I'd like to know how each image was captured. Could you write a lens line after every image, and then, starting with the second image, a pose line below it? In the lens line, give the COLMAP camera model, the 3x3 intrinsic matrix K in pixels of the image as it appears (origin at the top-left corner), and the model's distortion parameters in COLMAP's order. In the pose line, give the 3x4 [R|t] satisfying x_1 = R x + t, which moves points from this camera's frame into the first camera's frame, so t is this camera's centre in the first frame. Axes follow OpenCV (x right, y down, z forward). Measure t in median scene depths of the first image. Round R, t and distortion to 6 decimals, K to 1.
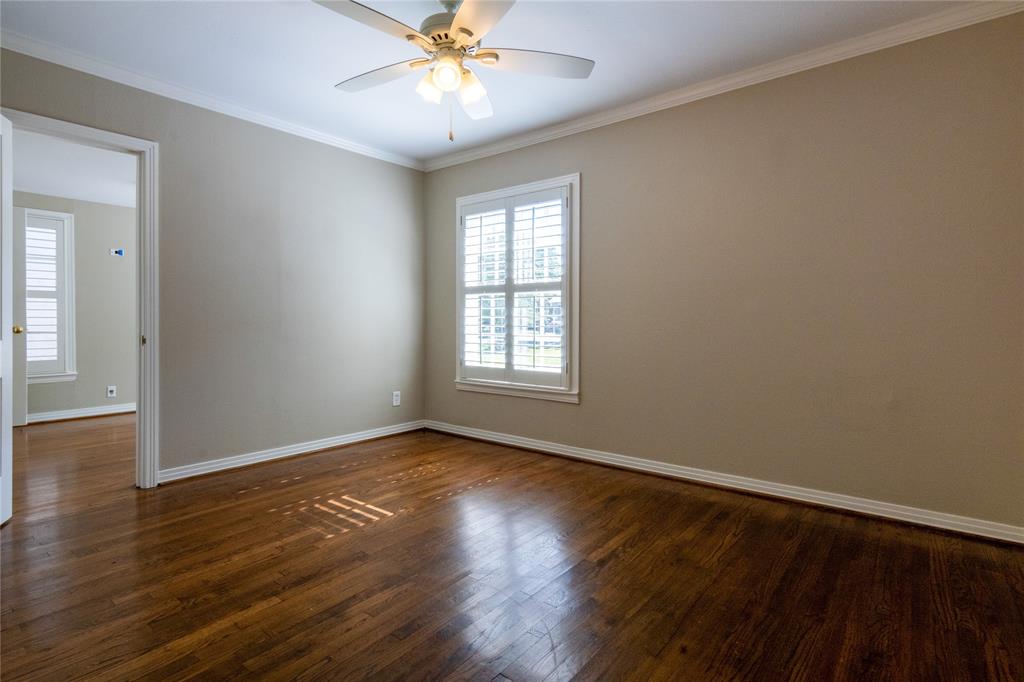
lens RADIAL K [[509.9, 0, 514.1], [0, 509.9, 320.7], [0, 0, 1]] dist [-0.000668, -0.000164]
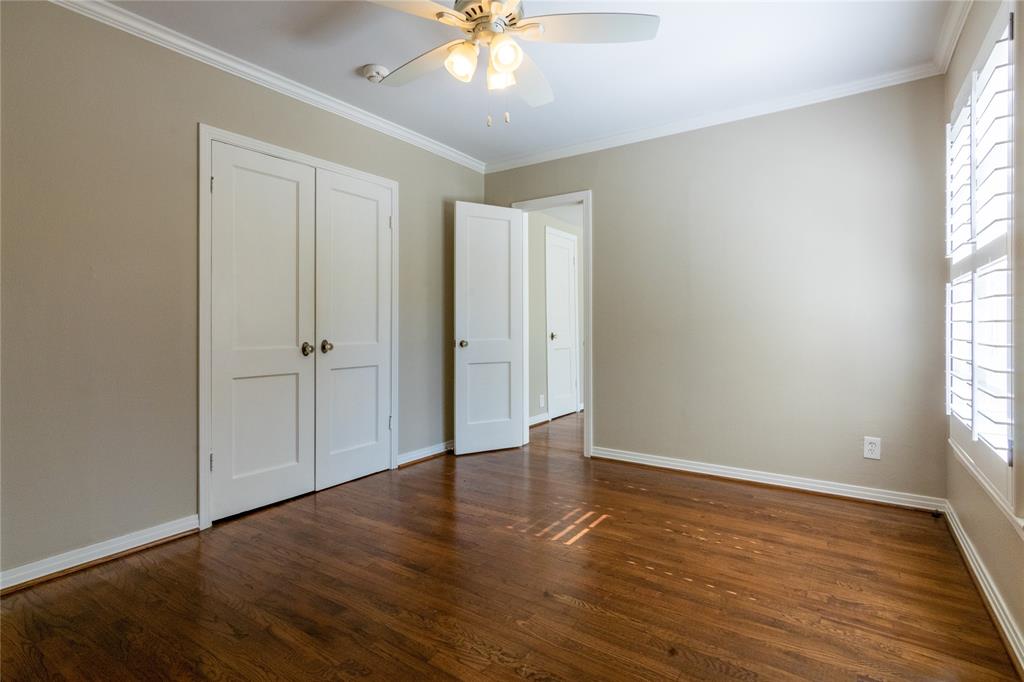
lens RADIAL K [[495.9, 0, 512.0], [0, 495.9, 341.0], [0, 0, 1]] dist [0.001641, 0.000415]
pose [[0.073452, 0.022098, -0.997054, 0.568811], [0.003769, 0.999741, 0.022436, -0.000282], [0.997292, -0.005406, 0.073350, 0.765679]]
